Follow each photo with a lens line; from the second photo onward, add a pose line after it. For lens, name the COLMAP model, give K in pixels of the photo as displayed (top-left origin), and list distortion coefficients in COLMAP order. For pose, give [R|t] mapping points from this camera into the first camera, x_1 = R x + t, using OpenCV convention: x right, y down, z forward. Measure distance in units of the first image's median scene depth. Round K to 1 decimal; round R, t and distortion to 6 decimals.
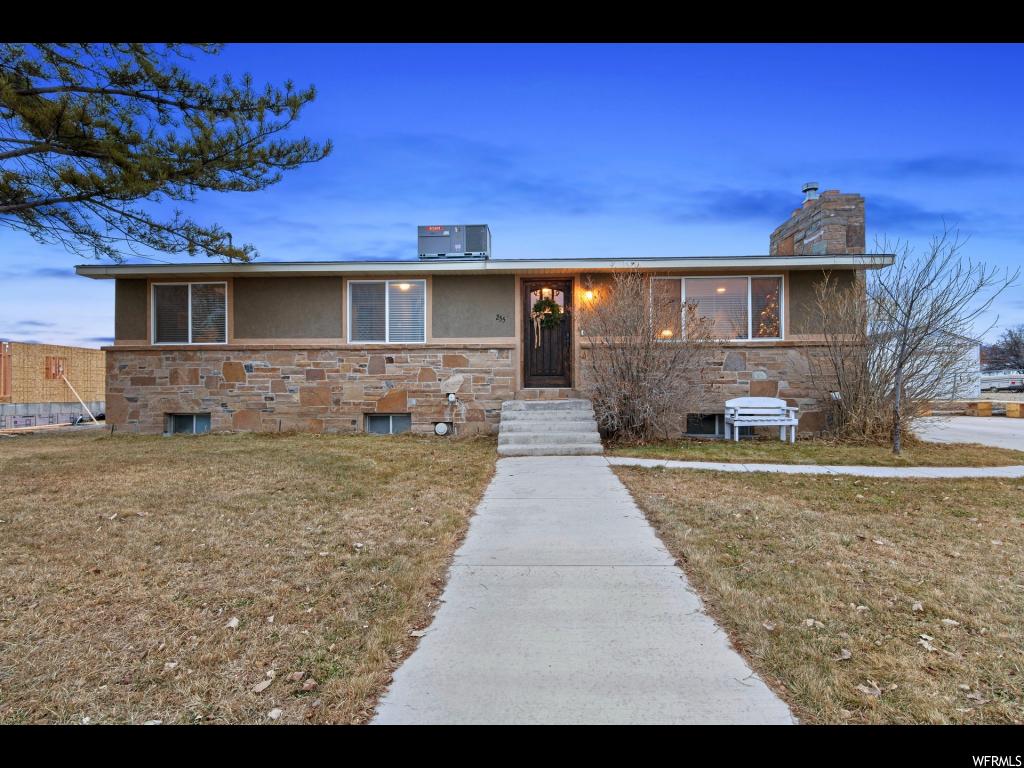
lens RADIAL K [[525.2, 0, 506.5], [0, 525.2, 413.5], [0, 0, 1]] dist [-0.002194, -0.000022]
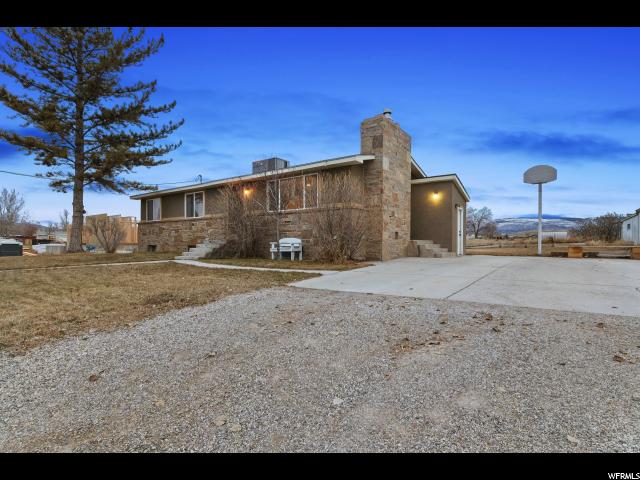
lens RADIAL K [[328.3, 0, 316.6], [0, 328.3, 258.4], [0, 0, 1]] dist [-0.002194, -0.000022]
pose [[0.832831, 0.027724, -0.552833, 1.141975], [-0.017955, 0.999572, 0.023079, 0.014275], [0.553236, -0.009294, 0.832973, 0.015050]]
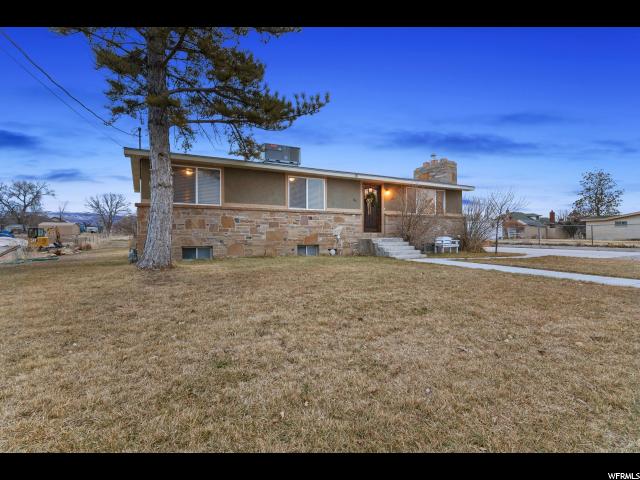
lens RADIAL K [[328.3, 0, 316.6], [0, 328.3, 258.4], [0, 0, 1]] dist [-0.002194, -0.000022]
pose [[0.856120, -0.031732, 0.515802, -0.845256], [0.025463, 0.999491, 0.019226, 0.027421], [-0.516149, -0.003326, 0.856492, -0.075518]]
